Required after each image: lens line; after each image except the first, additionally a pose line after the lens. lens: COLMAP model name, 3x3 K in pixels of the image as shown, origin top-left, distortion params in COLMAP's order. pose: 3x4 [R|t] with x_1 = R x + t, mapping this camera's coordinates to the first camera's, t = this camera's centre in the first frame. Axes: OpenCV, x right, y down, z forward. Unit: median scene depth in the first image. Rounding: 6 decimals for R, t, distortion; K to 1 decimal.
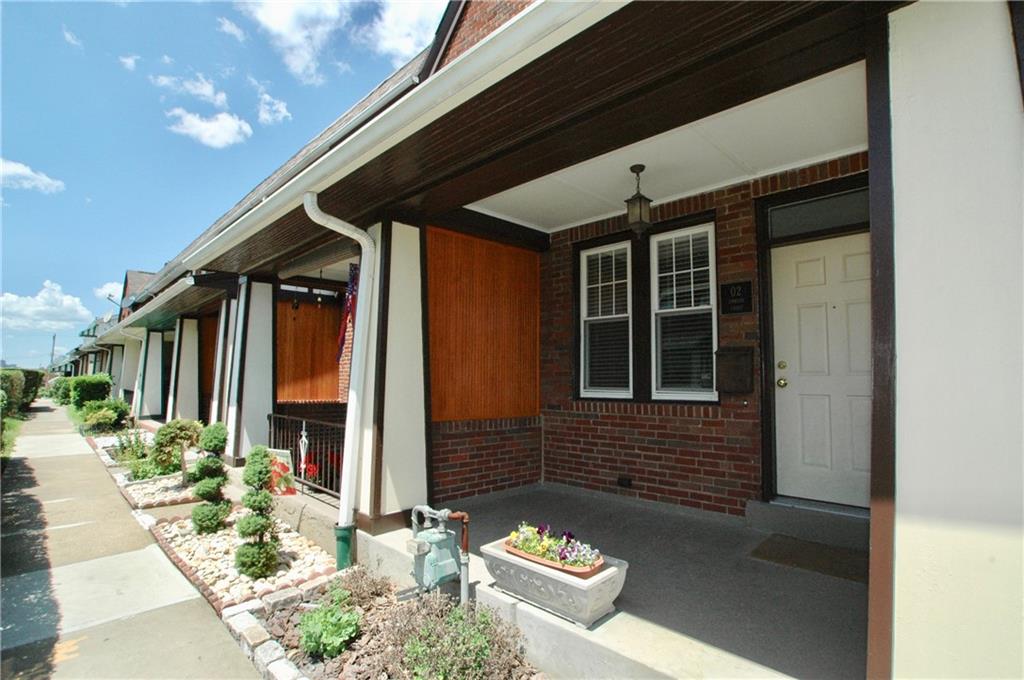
lens RADIAL K [[485.8, 0, 522.7], [0, 485.8, 346.6], [0, 0, 1]] dist [-0.048909, 0.003016]
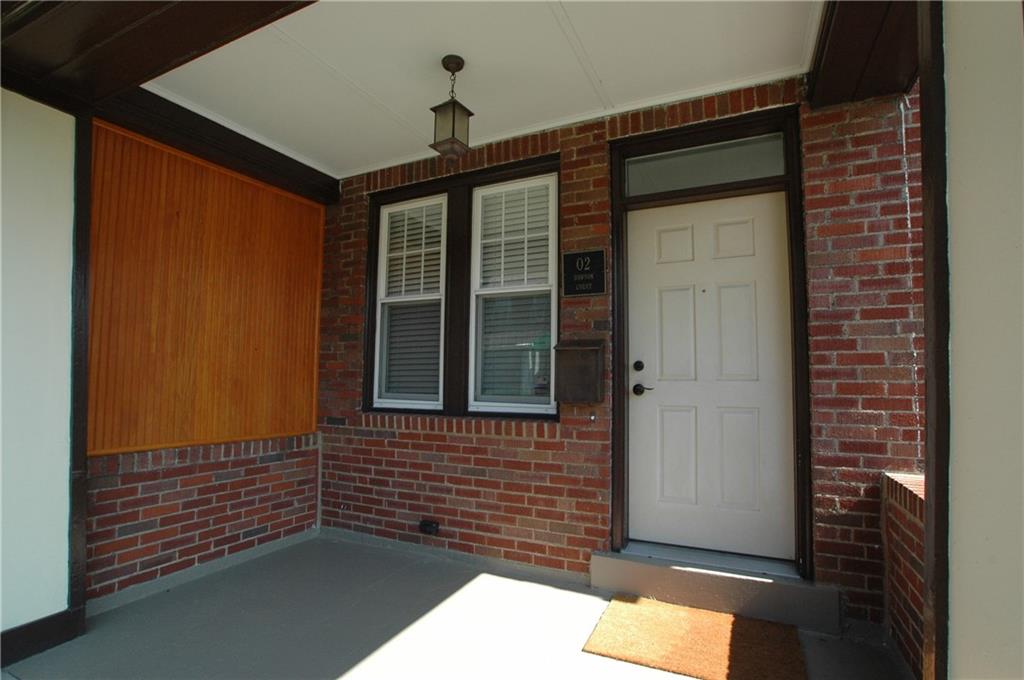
lens RADIAL K [[485.8, 0, 514.5], [0, 485.8, 343.9], [0, 0, 1]] dist [-0.048909, 0.003016]
pose [[0.946519, 0.027764, 0.321453, 0.098511], [-0.025398, 0.999611, -0.011554, 0.015653], [-0.321648, 0.002772, 0.946855, 0.298757]]
